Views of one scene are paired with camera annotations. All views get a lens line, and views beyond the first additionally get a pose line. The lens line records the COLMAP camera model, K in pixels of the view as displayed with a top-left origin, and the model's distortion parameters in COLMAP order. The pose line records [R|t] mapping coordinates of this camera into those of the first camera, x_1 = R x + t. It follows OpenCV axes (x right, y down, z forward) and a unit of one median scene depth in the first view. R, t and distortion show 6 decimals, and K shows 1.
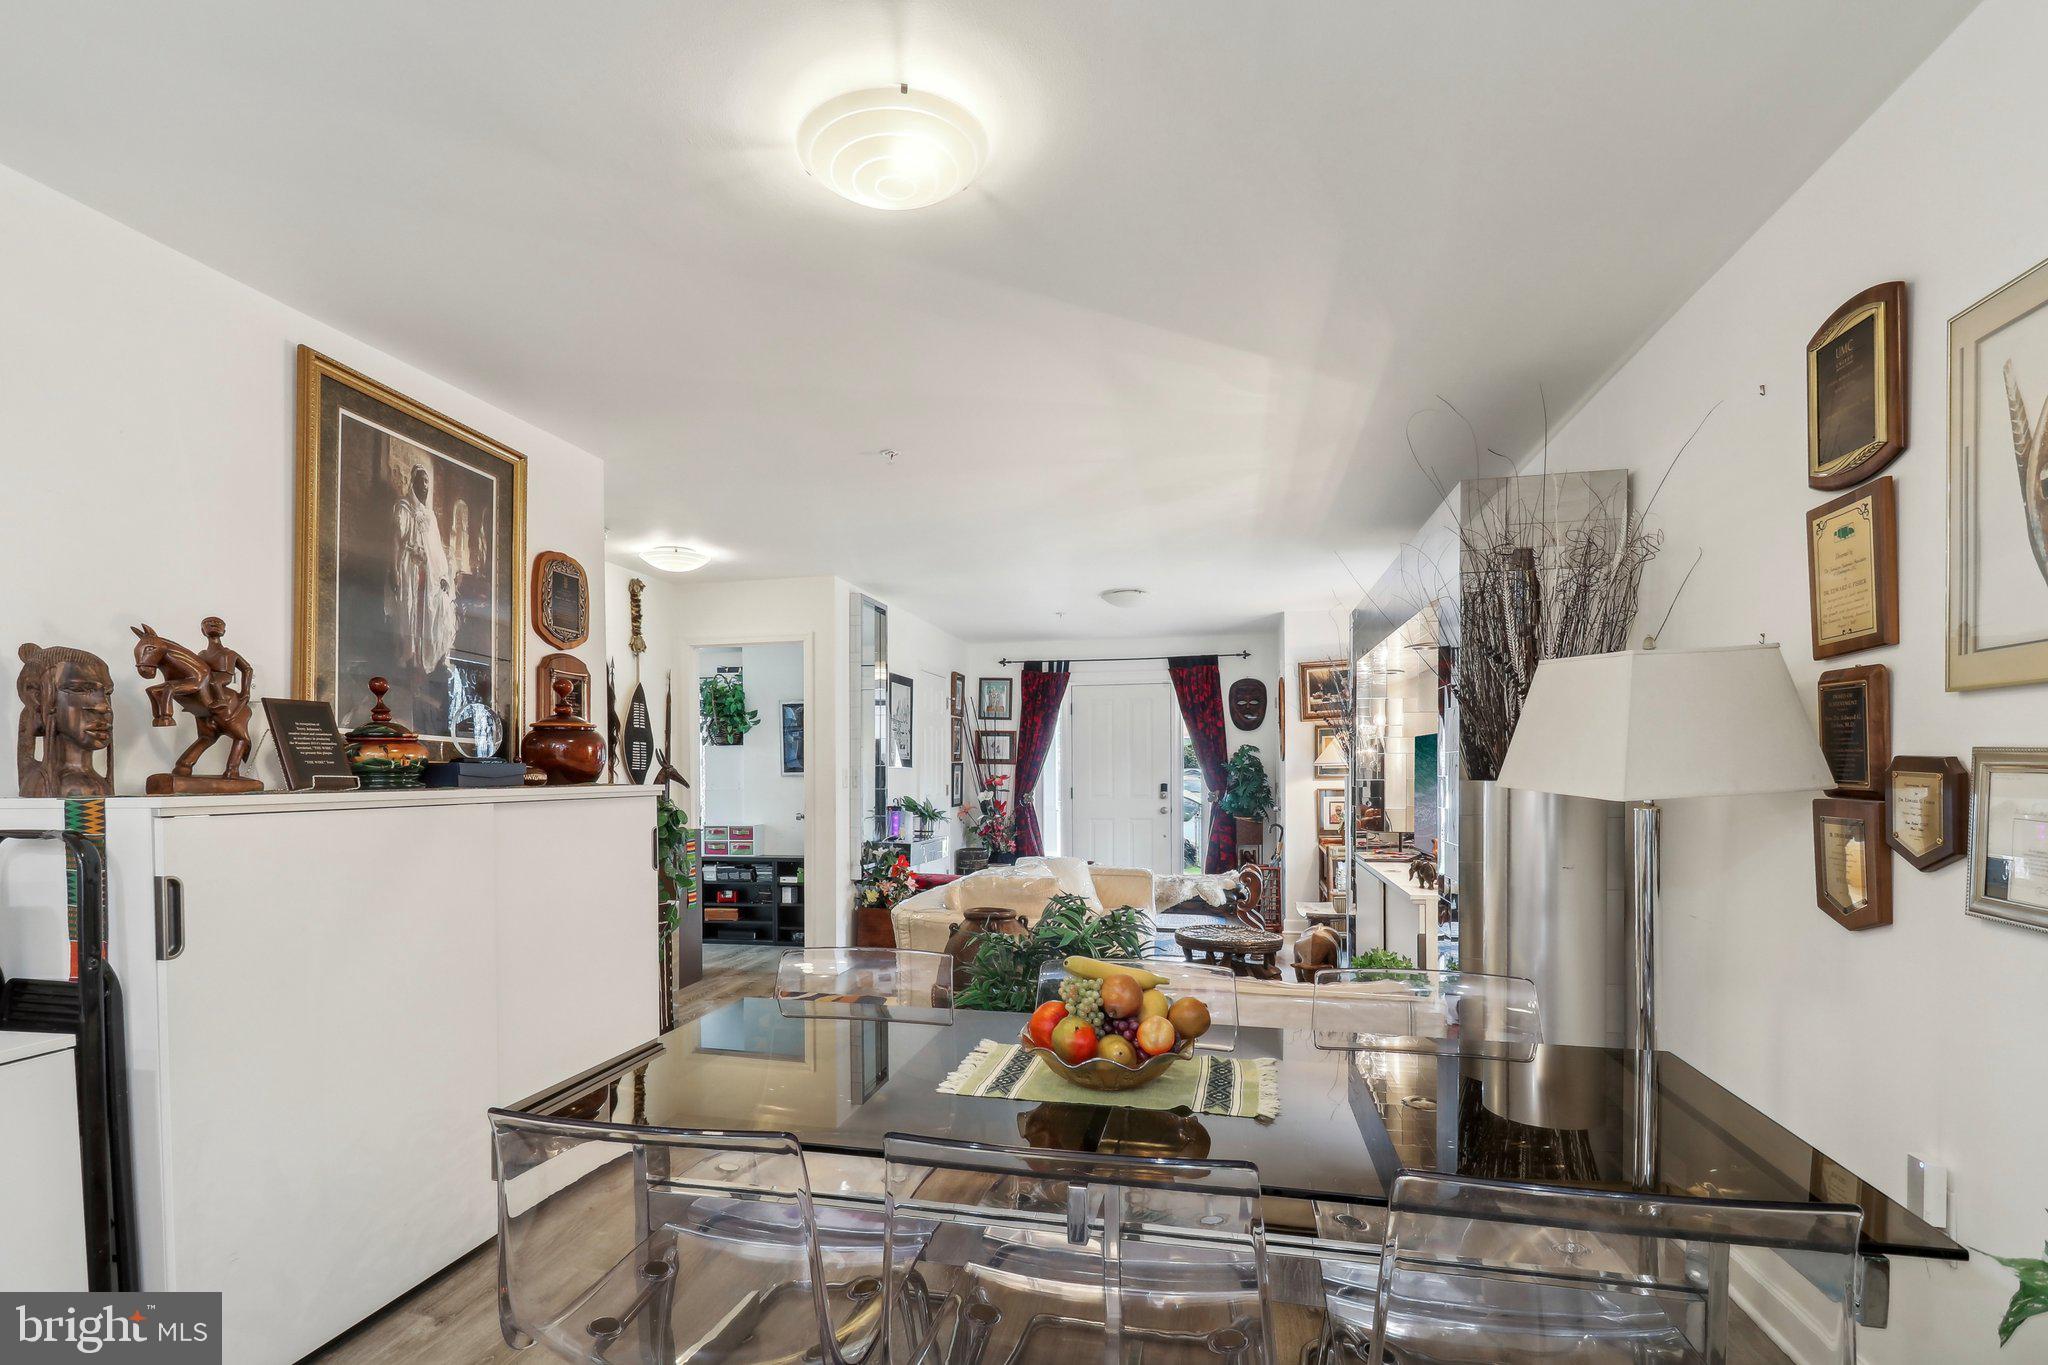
lens RADIAL K [[971.2, 0, 1006.9], [0, 971.2, 791.0], [0, 0, 1]] dist [-0.000405, -0.000573]
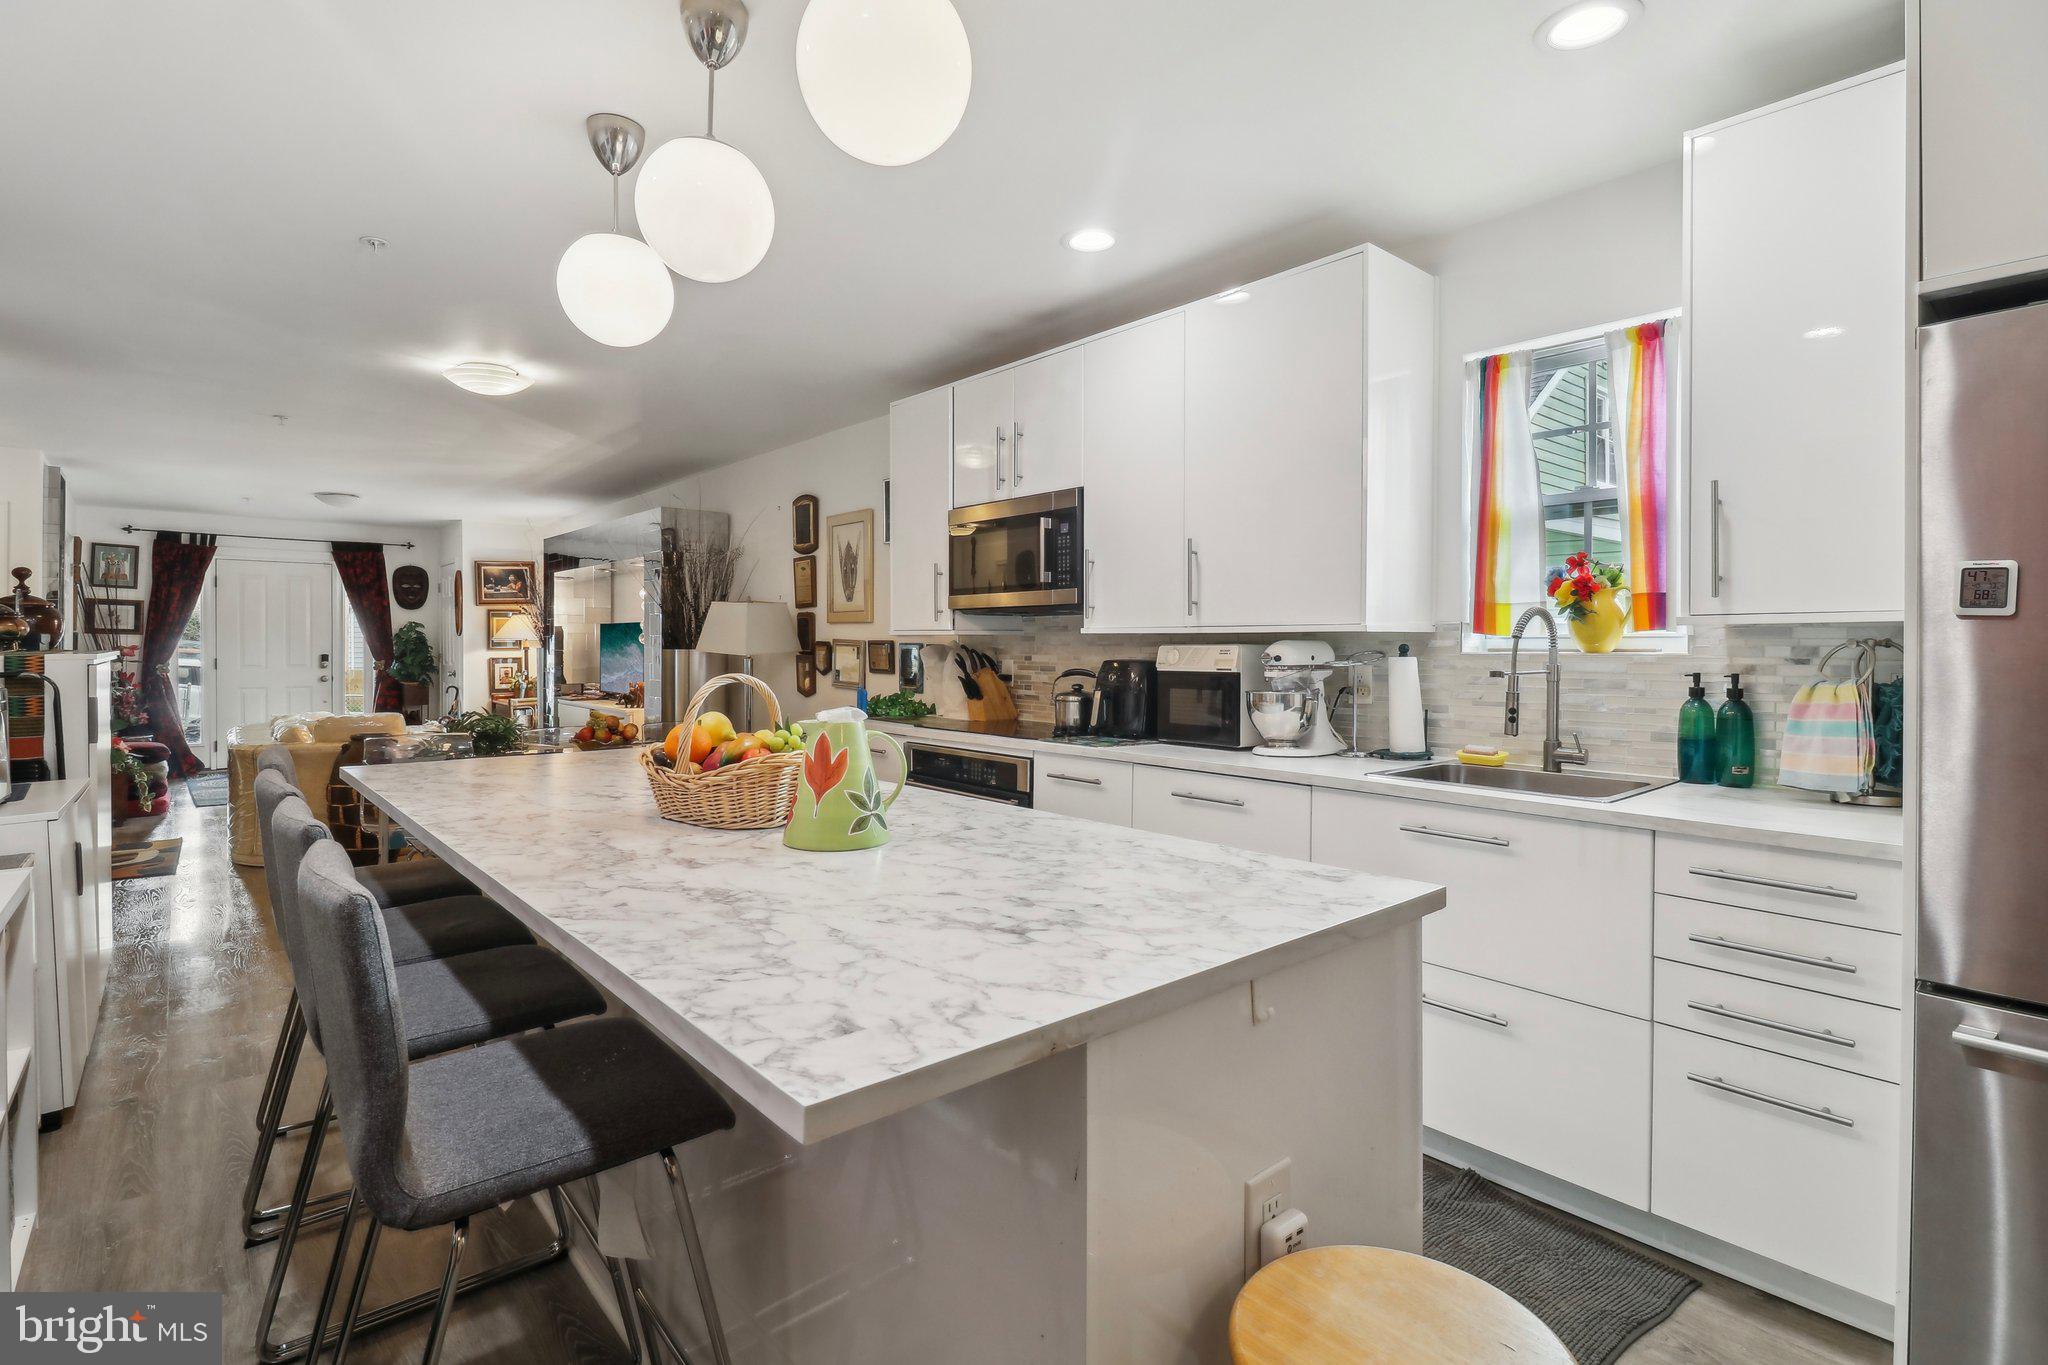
lens RADIAL K [[961.6, 0, 1017.3], [0, 961.6, 651.7], [0, 0, 1]] dist [0.017140, -0.013362]
pose [[0.593811, 0.001238, 0.804604, -0.307833], [0.009650, 0.999916, -0.008660, 0.008088], [-0.804547, 0.012907, 0.593749, -0.350403]]
